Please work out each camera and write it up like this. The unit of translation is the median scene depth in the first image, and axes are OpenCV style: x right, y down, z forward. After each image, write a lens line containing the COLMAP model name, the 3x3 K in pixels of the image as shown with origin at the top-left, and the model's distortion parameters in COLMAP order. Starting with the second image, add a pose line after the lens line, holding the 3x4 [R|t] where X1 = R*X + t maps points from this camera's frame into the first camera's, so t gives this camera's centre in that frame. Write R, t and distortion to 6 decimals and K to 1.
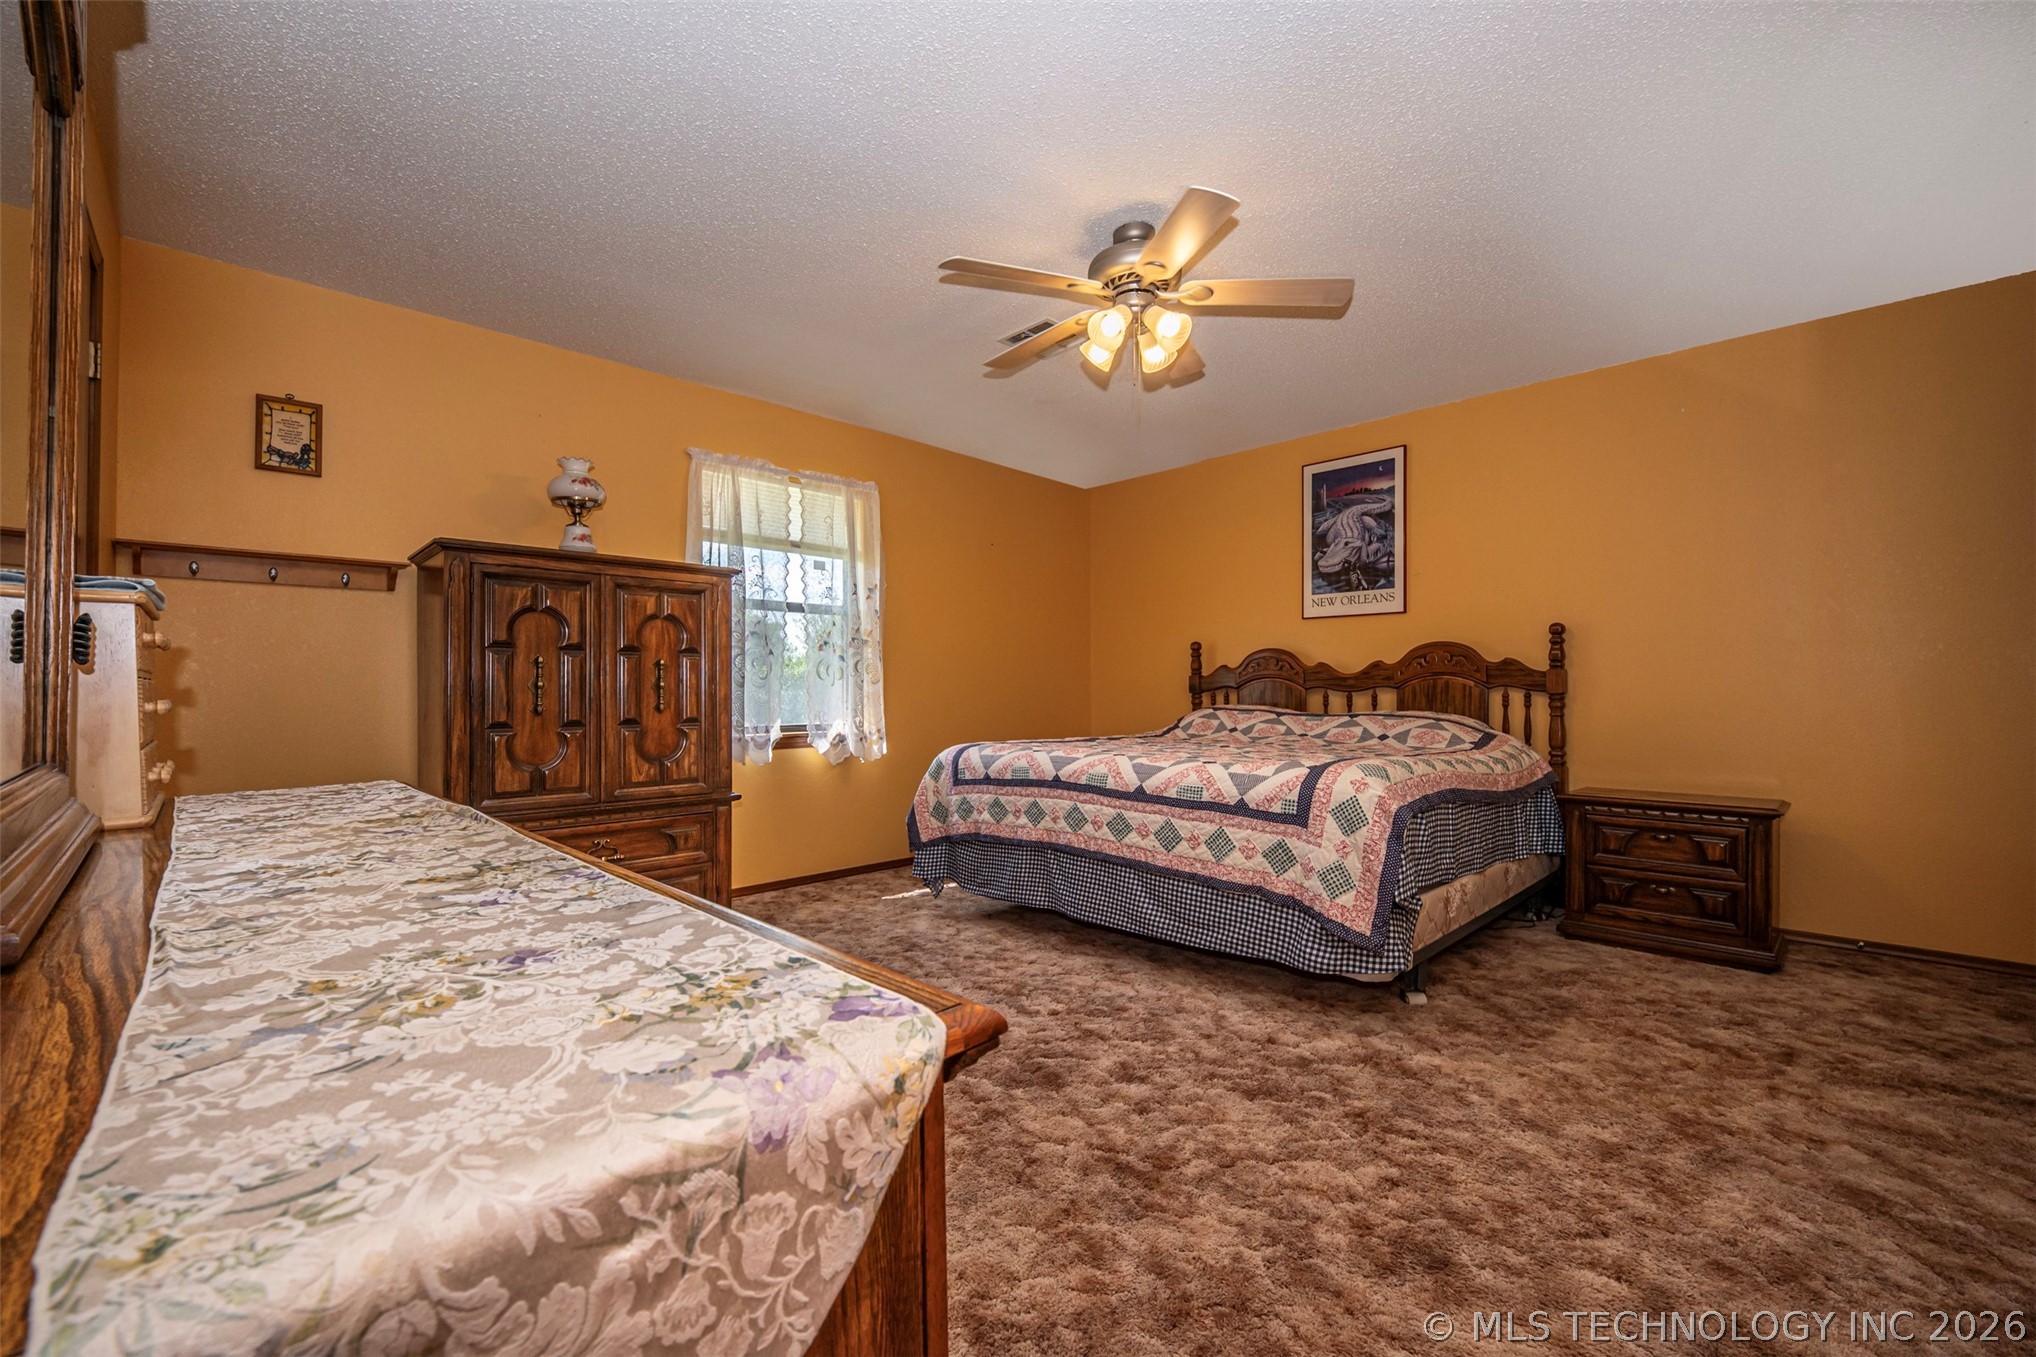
lens RADIAL K [[849.5, 0, 1004.6], [0, 849.5, 683.5], [0, 0, 1]] dist [-0.009315, -0.001115]
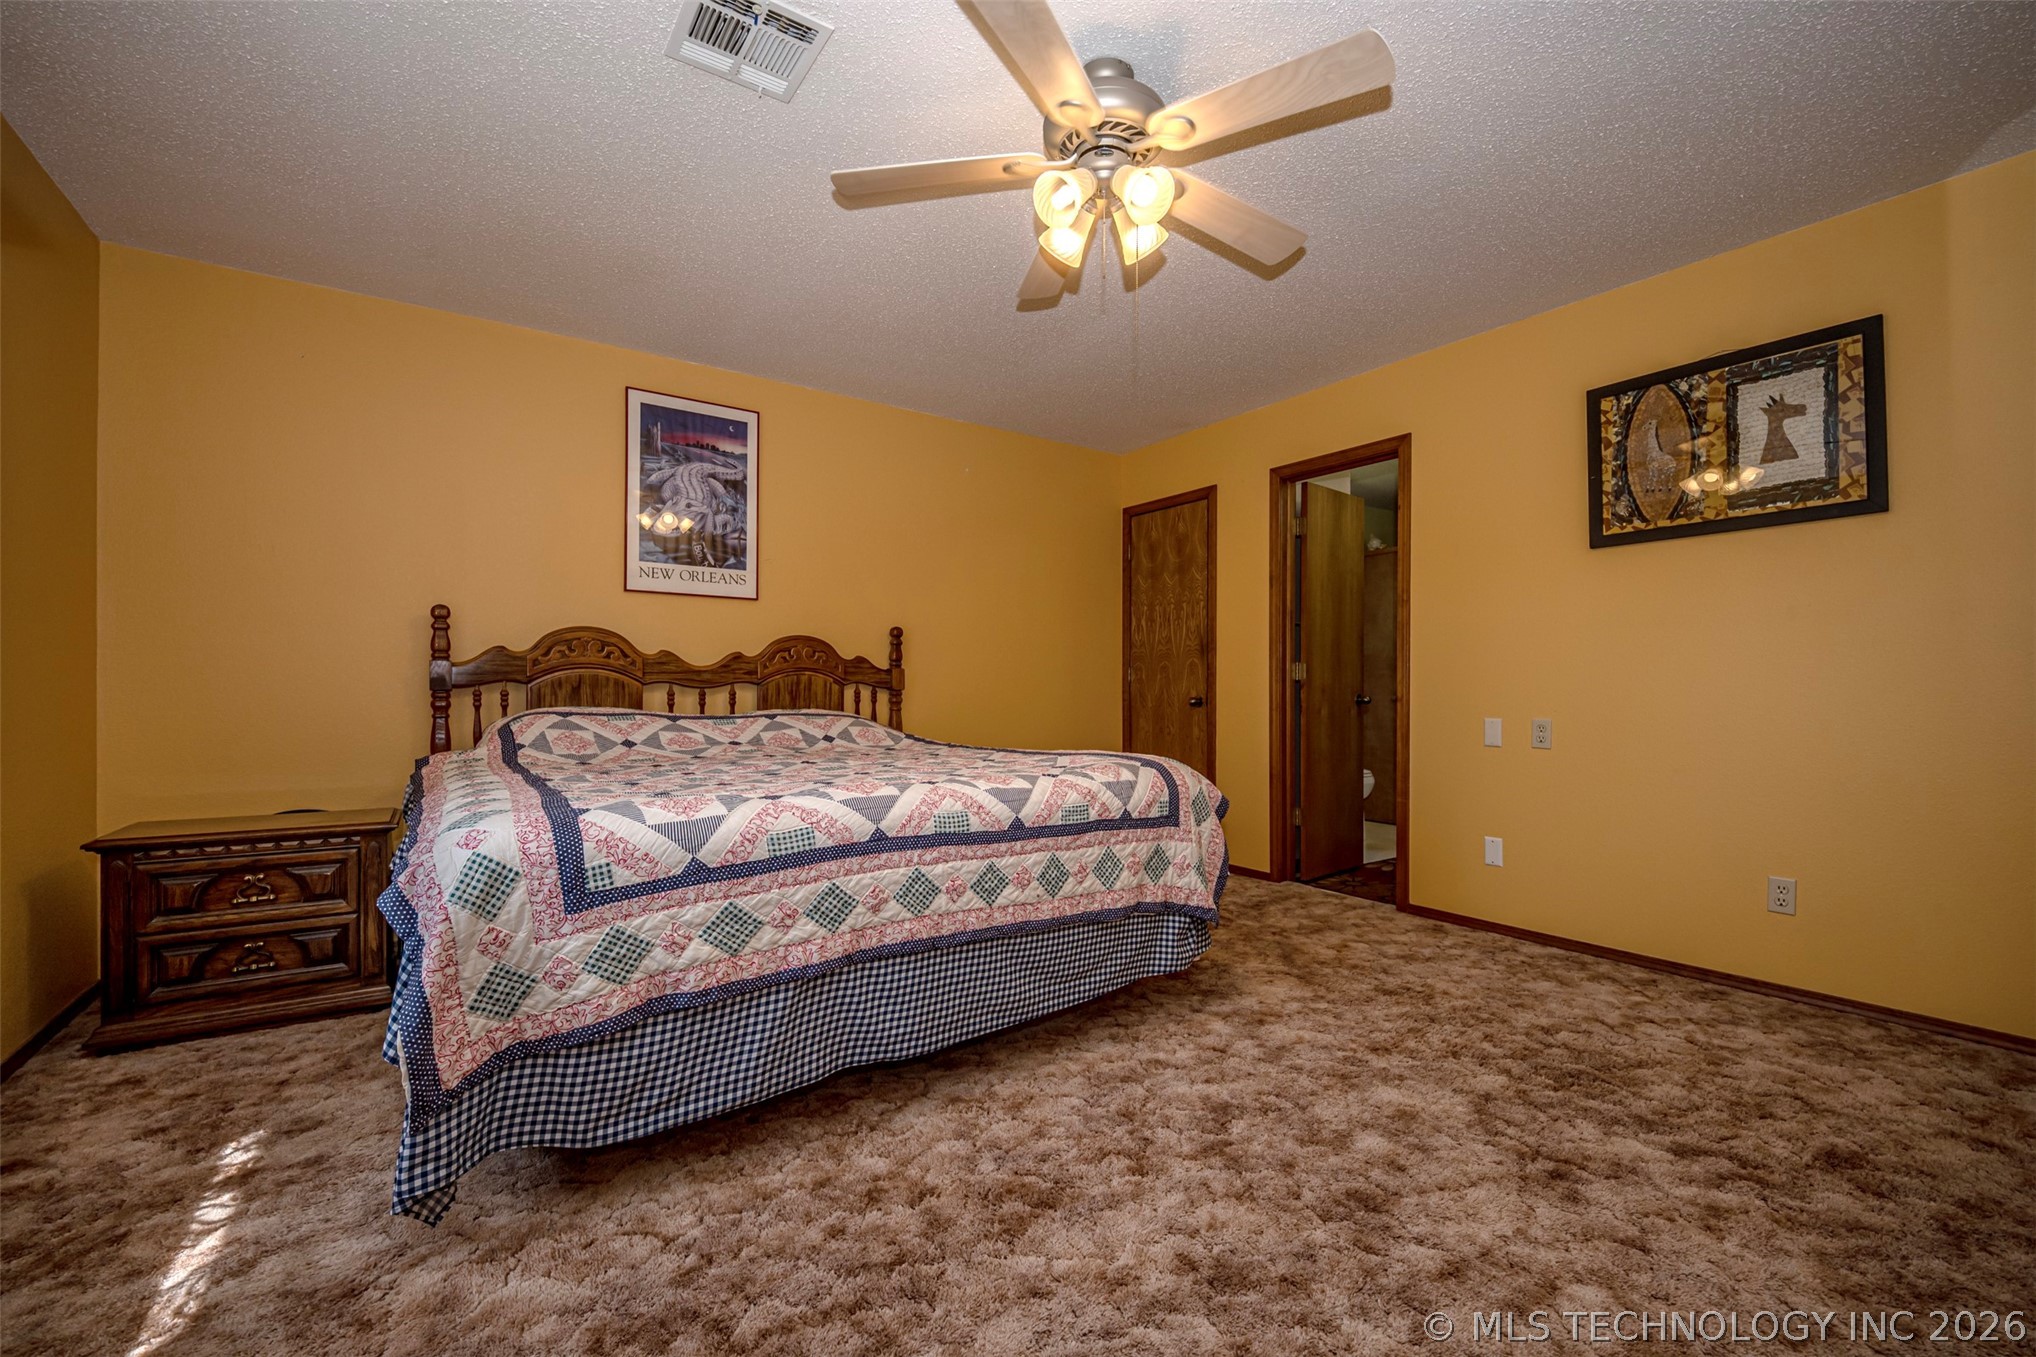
lens RADIAL K [[849.5, 0, 1009.4], [0, 849.5, 680.8], [0, 0, 1]] dist [-0.009315, -0.001115]
pose [[0.135809, 0.010100, 0.990684, -0.480060], [-0.009739, 0.999913, -0.008859, 0.009081], [-0.990687, -0.008445, 0.135896, 0.787638]]
